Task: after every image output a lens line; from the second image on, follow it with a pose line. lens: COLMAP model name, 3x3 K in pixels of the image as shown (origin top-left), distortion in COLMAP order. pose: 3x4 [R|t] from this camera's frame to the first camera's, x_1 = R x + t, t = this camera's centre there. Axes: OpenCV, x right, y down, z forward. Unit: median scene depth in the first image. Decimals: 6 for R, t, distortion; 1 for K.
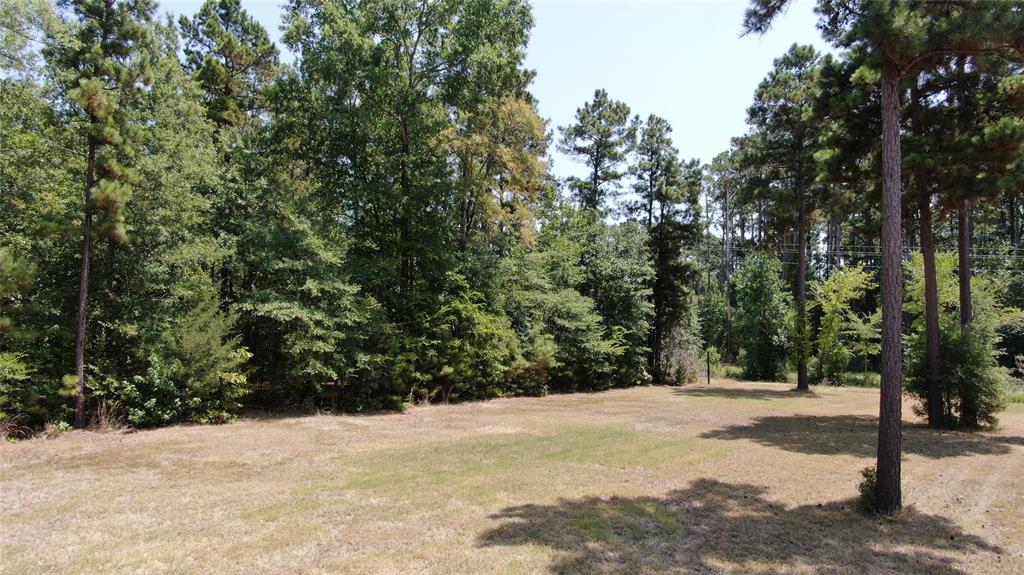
lens RADIAL K [[733.5, 0, 507.2], [0, 733.5, 288.0], [0, 0, 1]] dist [-0.009693, 0.005358]
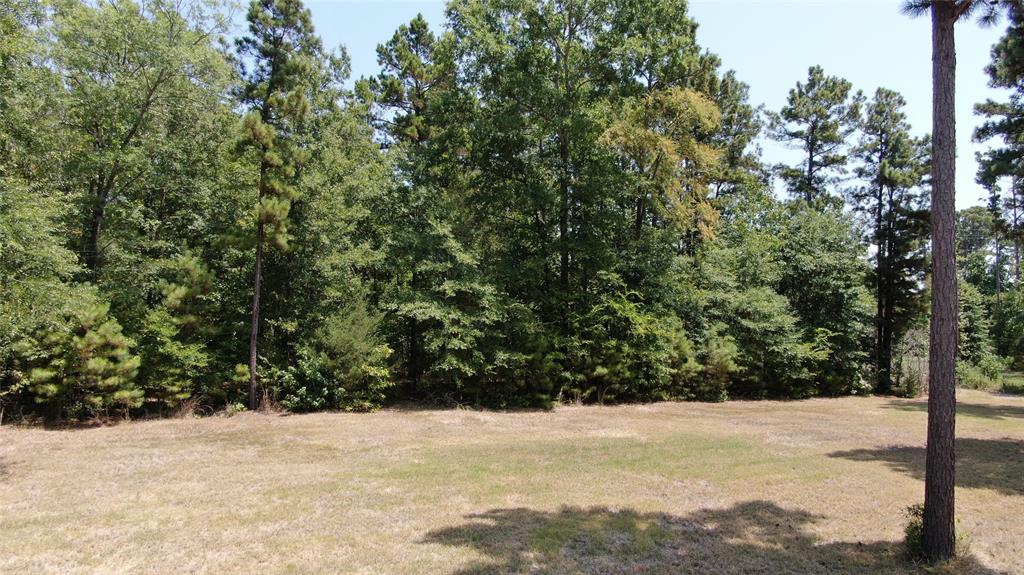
lens RADIAL K [[733.5, 0, 508.7], [0, 733.5, 288.4], [0, 0, 1]] dist [-0.009693, 0.005358]
pose [[0.932835, -0.009031, -0.360192, 0.158946], [0.009256, 0.999957, -0.001099, 0.001331], [0.360186, -0.002309, 0.932878, 0.035401]]
